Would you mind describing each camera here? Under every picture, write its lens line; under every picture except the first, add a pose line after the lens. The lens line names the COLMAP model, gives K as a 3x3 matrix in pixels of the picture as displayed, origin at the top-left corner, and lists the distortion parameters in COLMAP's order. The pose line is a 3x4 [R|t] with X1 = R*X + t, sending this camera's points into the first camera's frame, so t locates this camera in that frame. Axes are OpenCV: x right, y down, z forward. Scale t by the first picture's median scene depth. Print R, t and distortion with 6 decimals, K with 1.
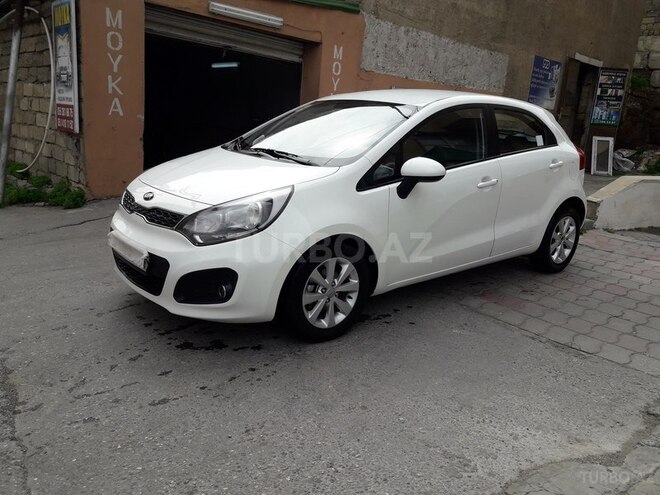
lens RADIAL K [[550.7, 0, 328.3], [0, 550.7, 251.9], [0, 0, 1]] dist [0.046522, -0.073511]
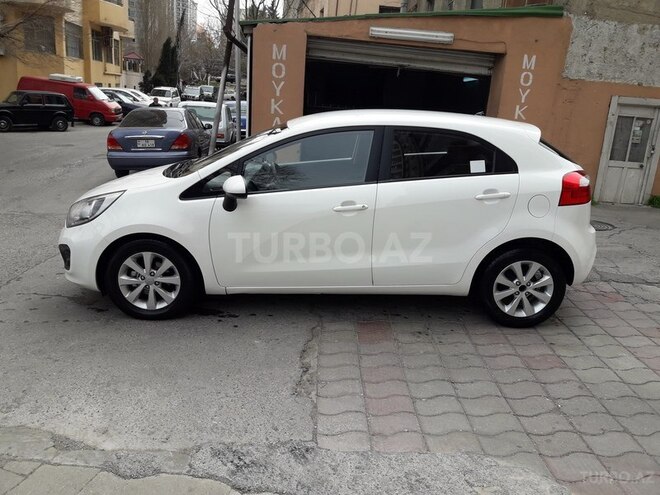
lens RADIAL K [[550.7, 0, 330.3], [0, 550.7, 250.3], [0, 0, 1]] dist [0.046522, -0.073511]
pose [[0.773462, 0.141319, -0.617887, 0.900838], [-0.152897, 0.987640, 0.034492, -0.081228], [0.615125, 0.067795, 0.785510, 0.235547]]
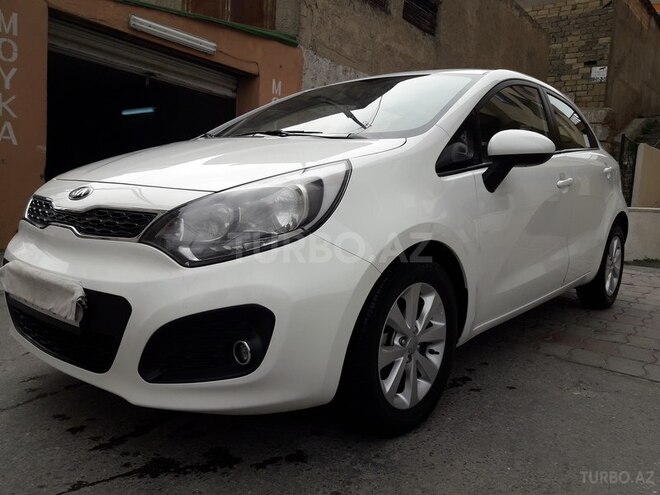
lens RADIAL K [[550.7, 0, 327.8], [0, 550.7, 246.4], [0, 0, 1]] dist [0.046522, -0.073511]
pose [[0.984574, -0.041415, 0.169995, -0.151676], [0.063993, 0.989504, -0.129561, 0.035187], [-0.162845, 0.138441, 0.976891, 0.363795]]
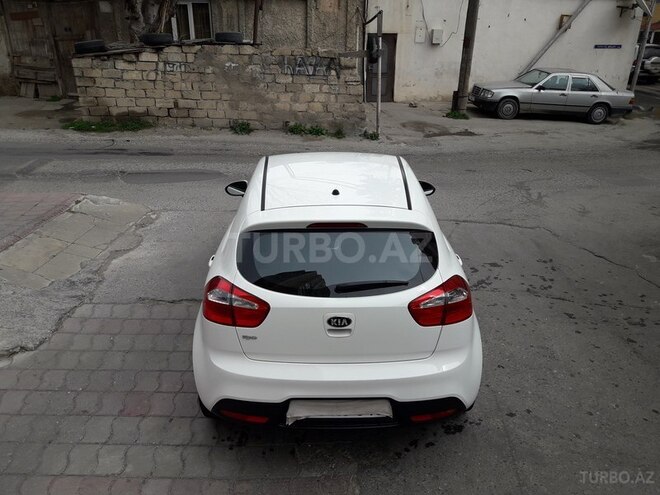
lens RADIAL K [[550.7, 0, 324.4], [0, 550.7, 249.6], [0, 0, 1]] dist [0.046522, -0.073511]
pose [[-0.645925, 0.244866, -0.723064, 1.070680], [-0.224371, 0.844435, 0.486402, -0.729246], [0.729684, 0.476414, -0.490501, 1.823199]]
